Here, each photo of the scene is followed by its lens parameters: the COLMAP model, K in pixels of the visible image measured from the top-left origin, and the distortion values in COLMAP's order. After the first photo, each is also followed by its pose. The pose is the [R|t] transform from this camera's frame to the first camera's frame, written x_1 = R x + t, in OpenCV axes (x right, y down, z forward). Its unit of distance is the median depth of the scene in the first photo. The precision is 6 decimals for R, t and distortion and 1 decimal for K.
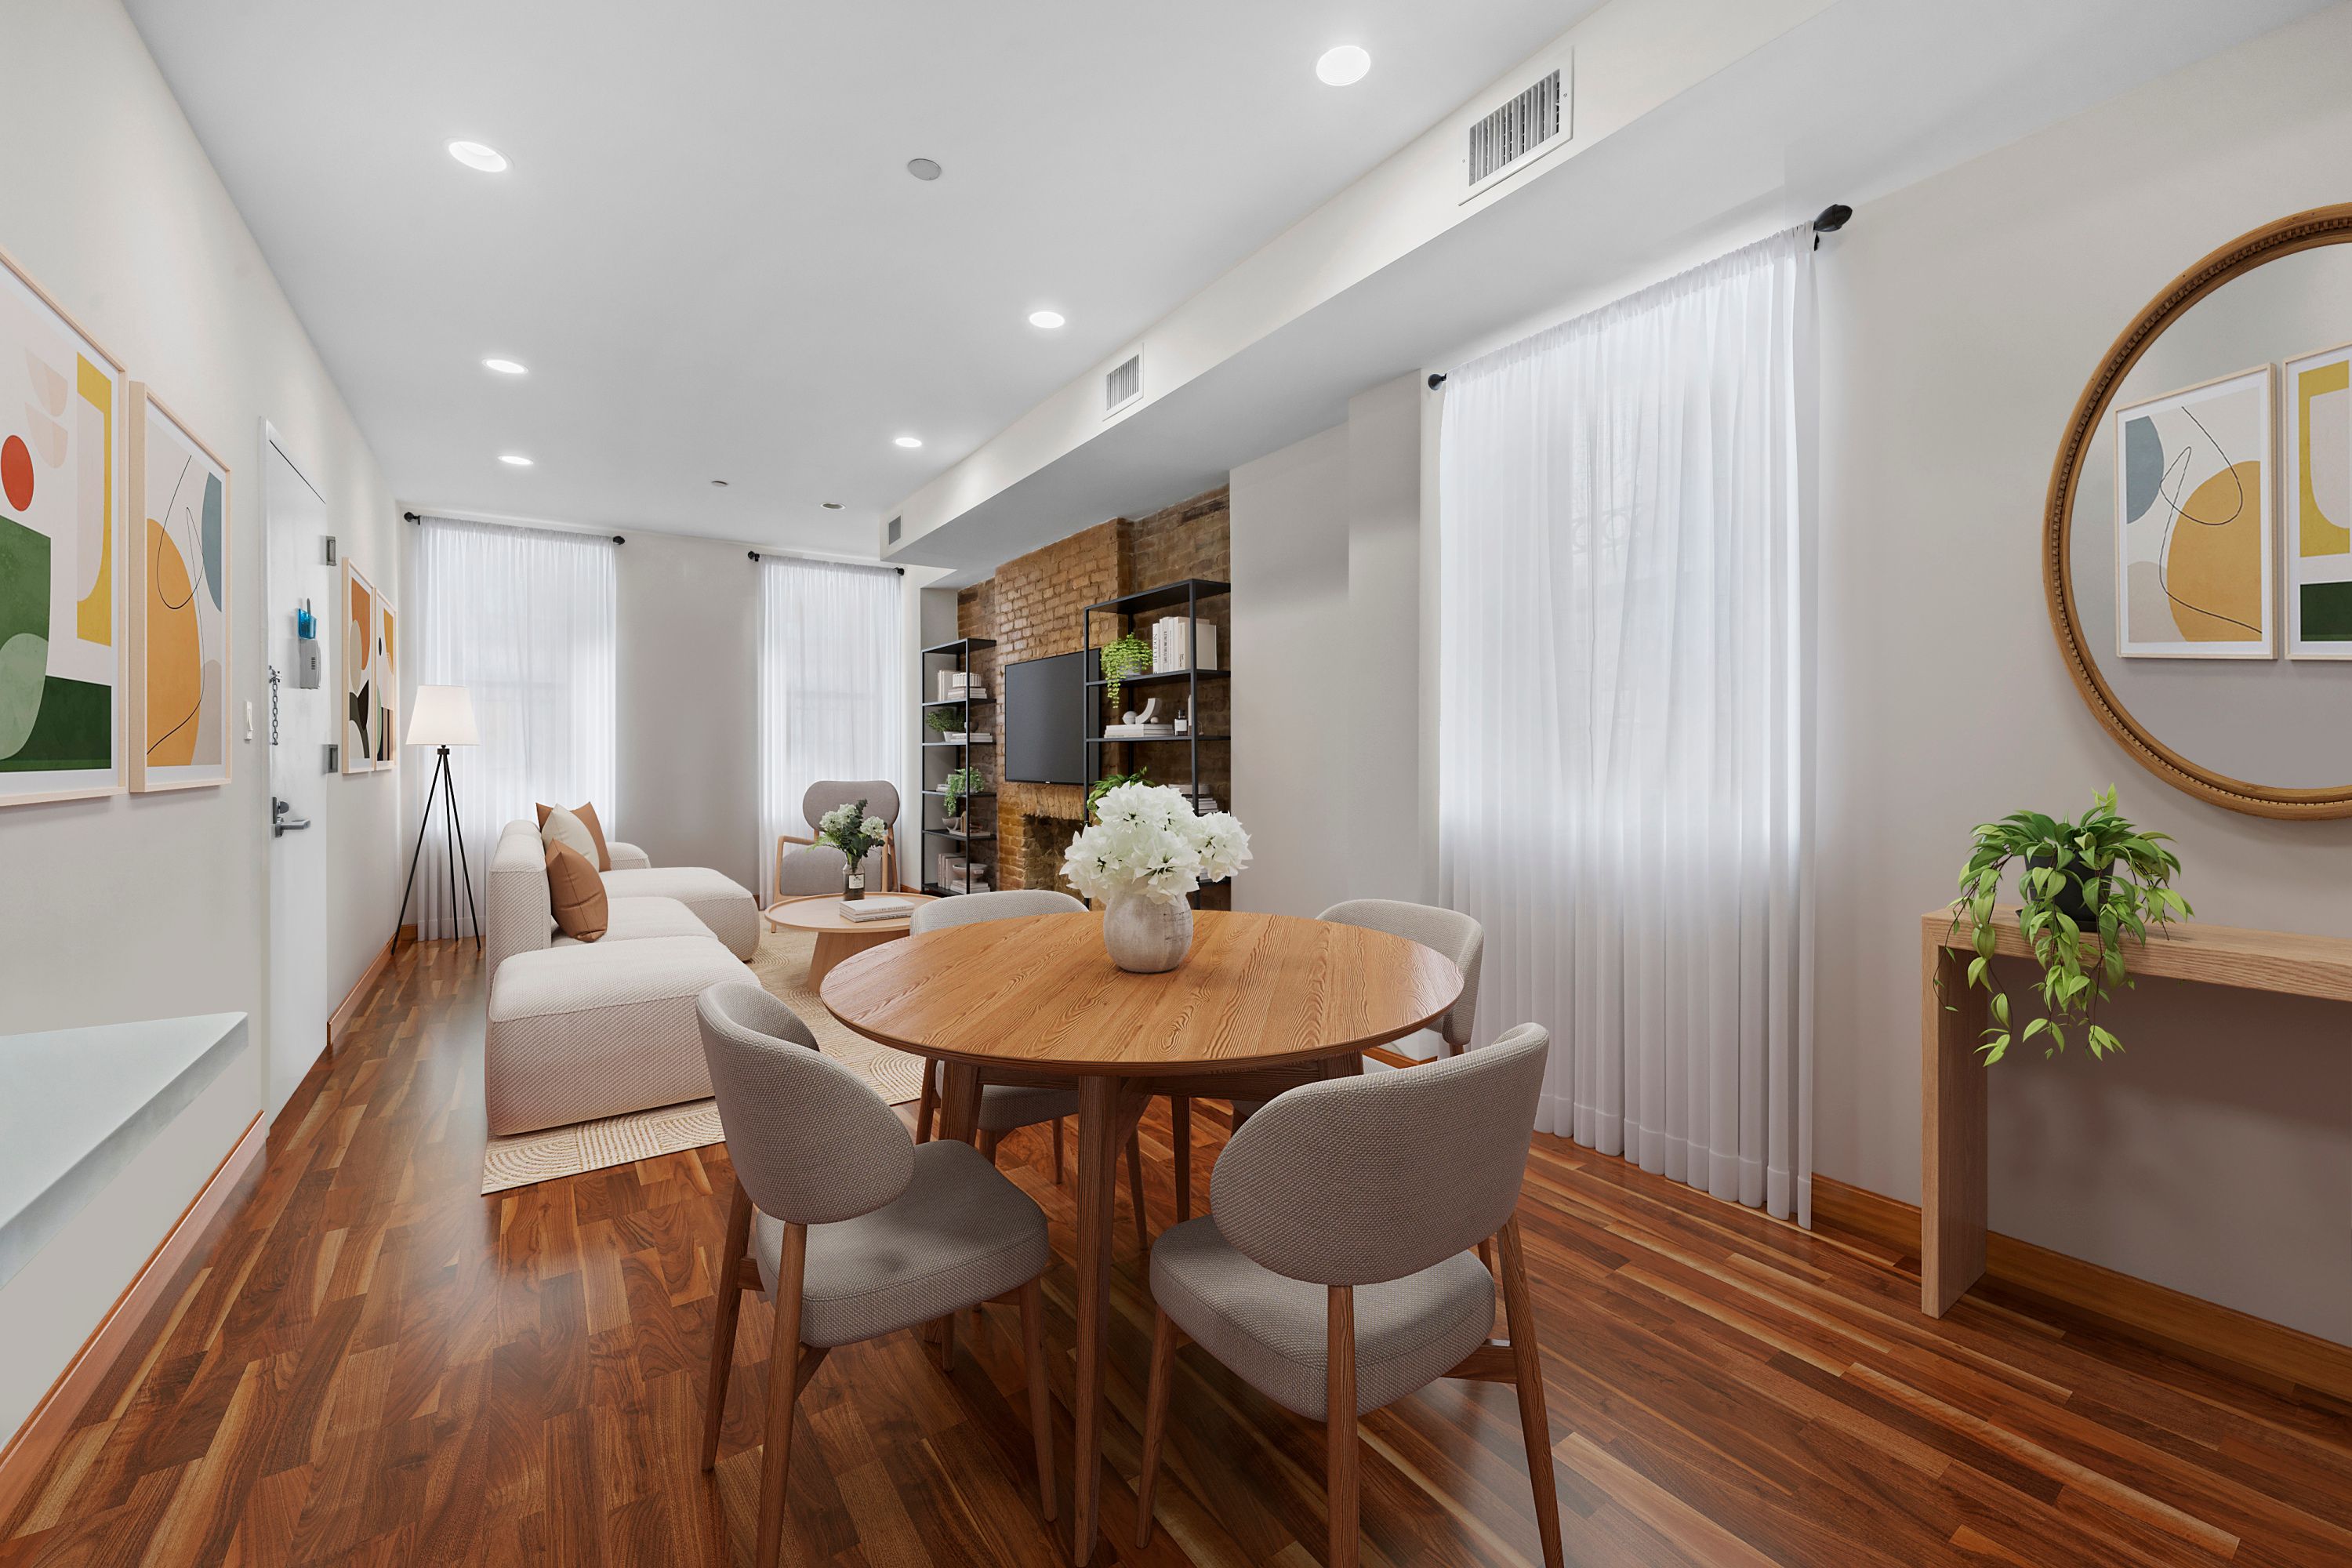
lens RADIAL K [[938.2, 0, 1169.0], [0, 938.2, 760.9], [0, 0, 1]] dist [-0.010520, 0.000316]
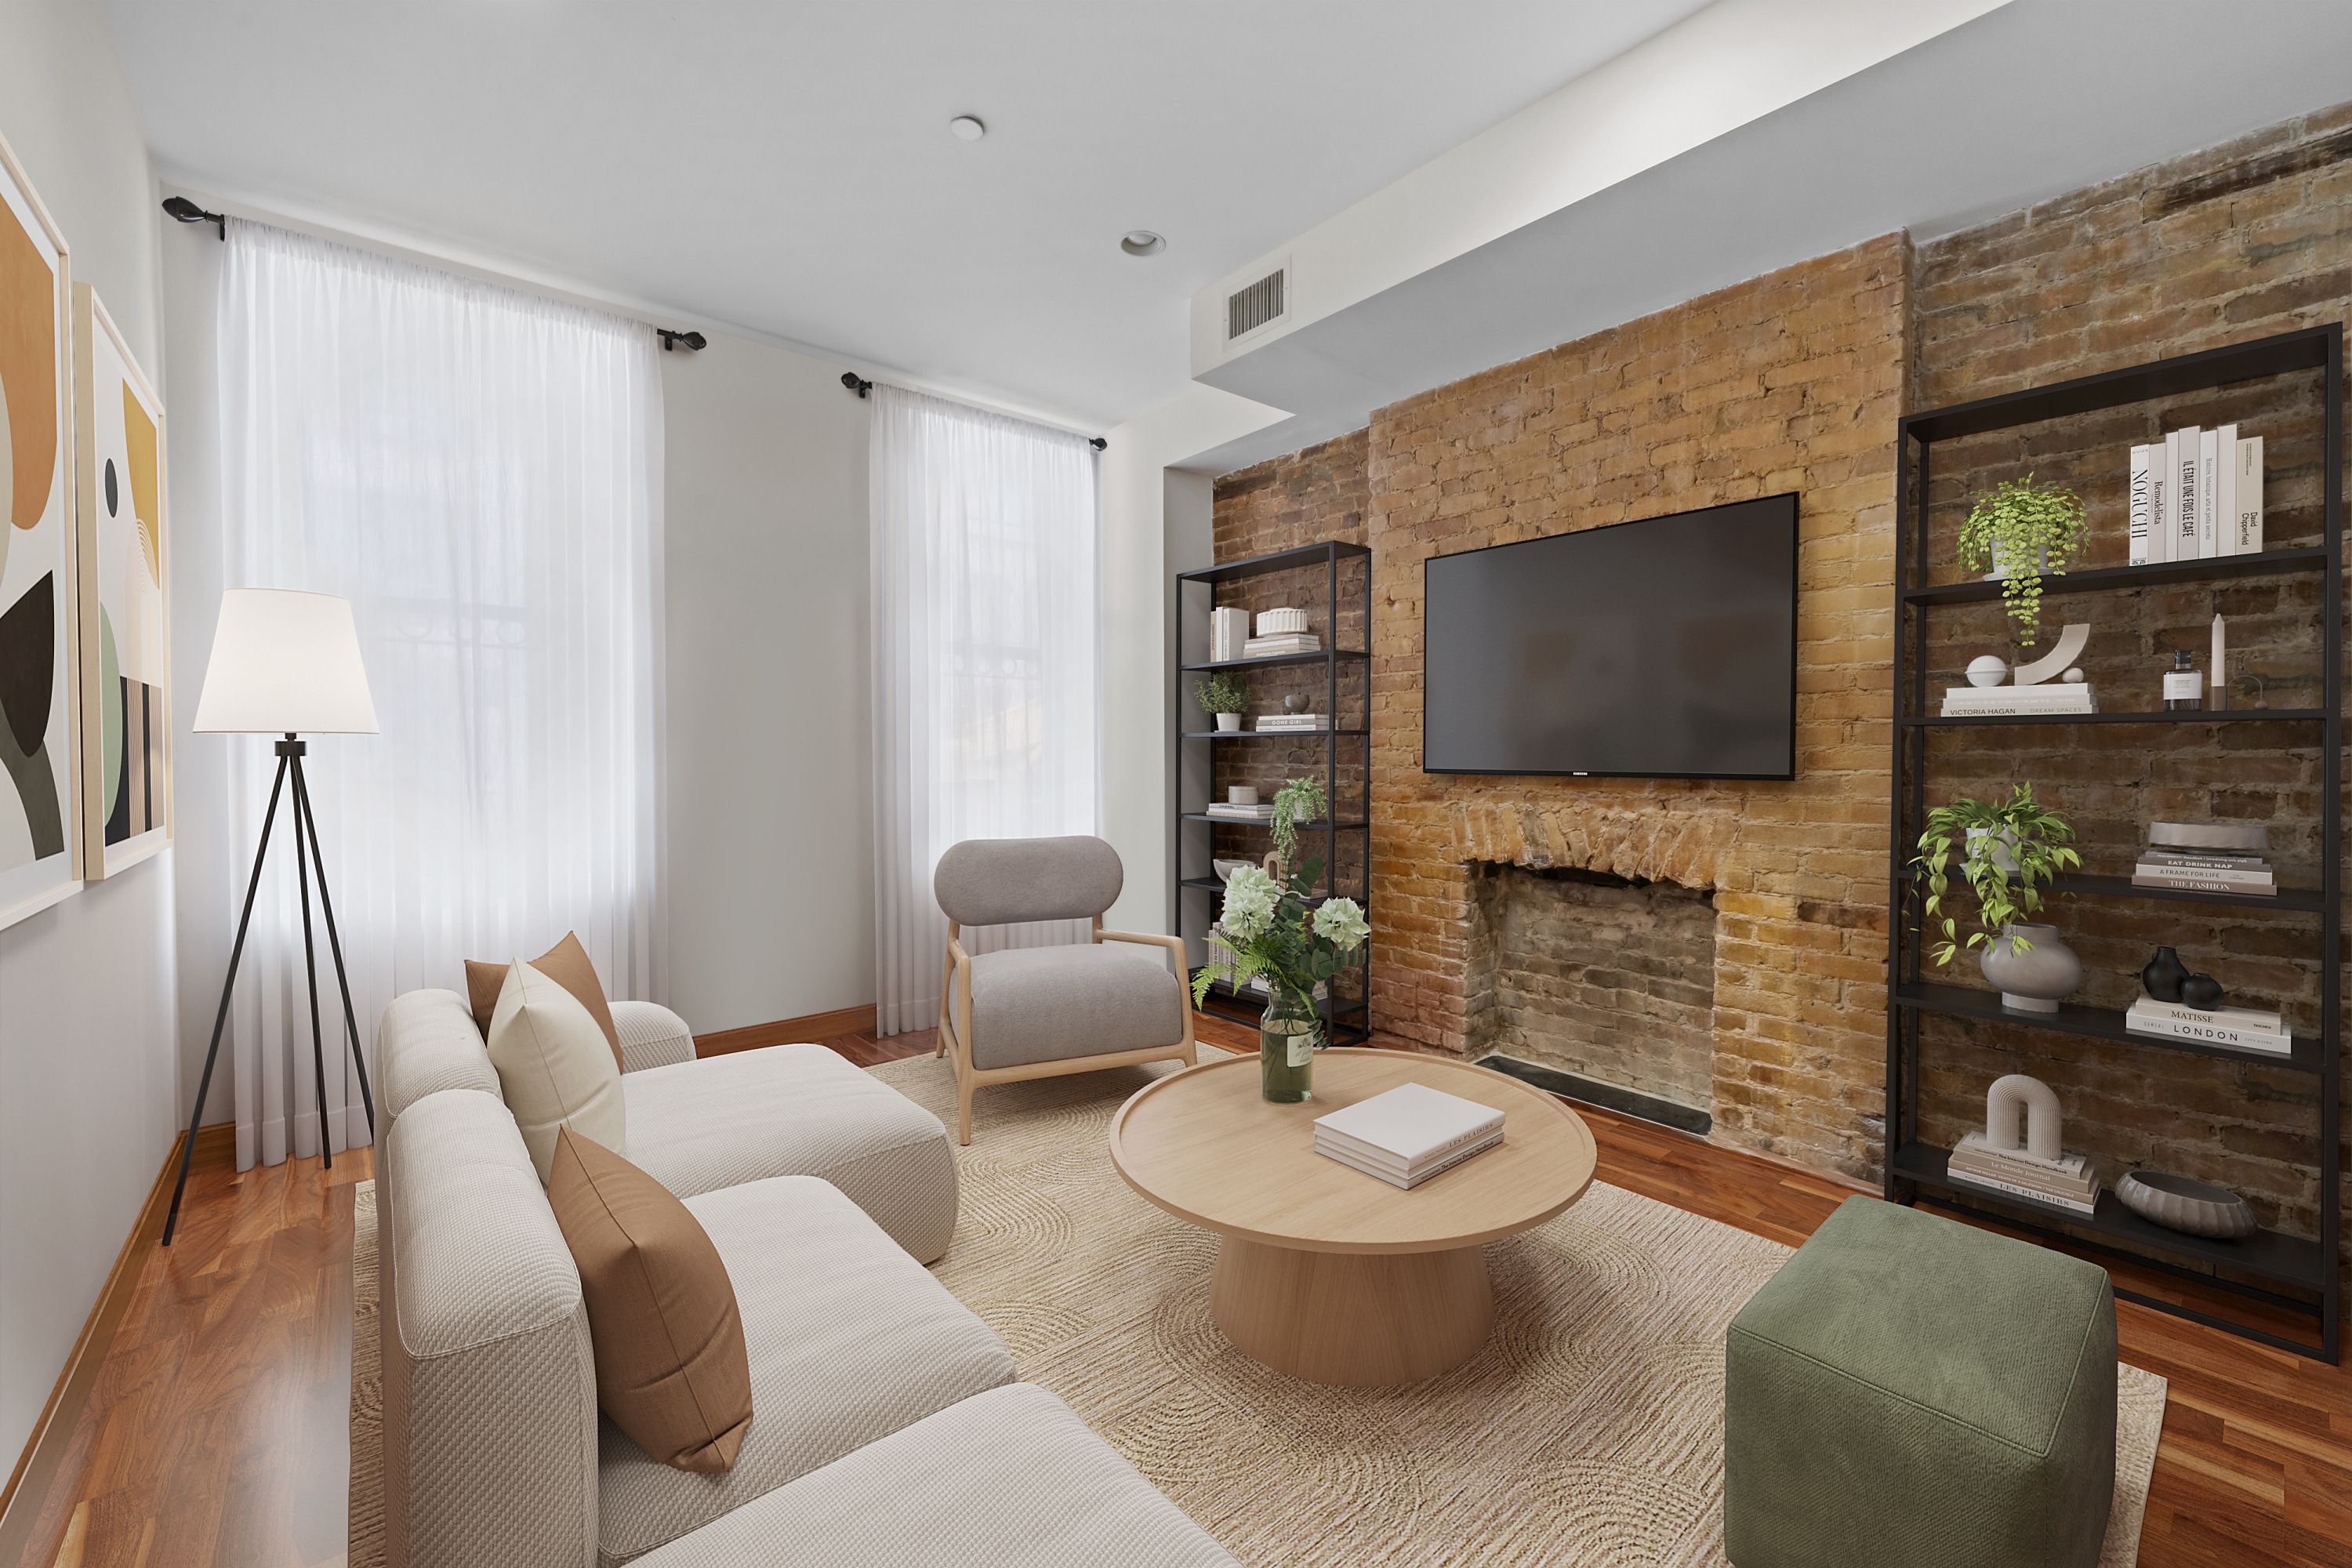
lens RADIAL K [[972.4, 0, 1174.0], [0, 972.4, 779.5], [0, 0, 1]] dist [-0.013493, 0.000128]
pose [[0.995960, -0.003808, 0.089720, -0.427222], [0.001878, 0.999765, 0.021590, -0.004791], [-0.089782, -0.021334, 0.995733, 0.541235]]
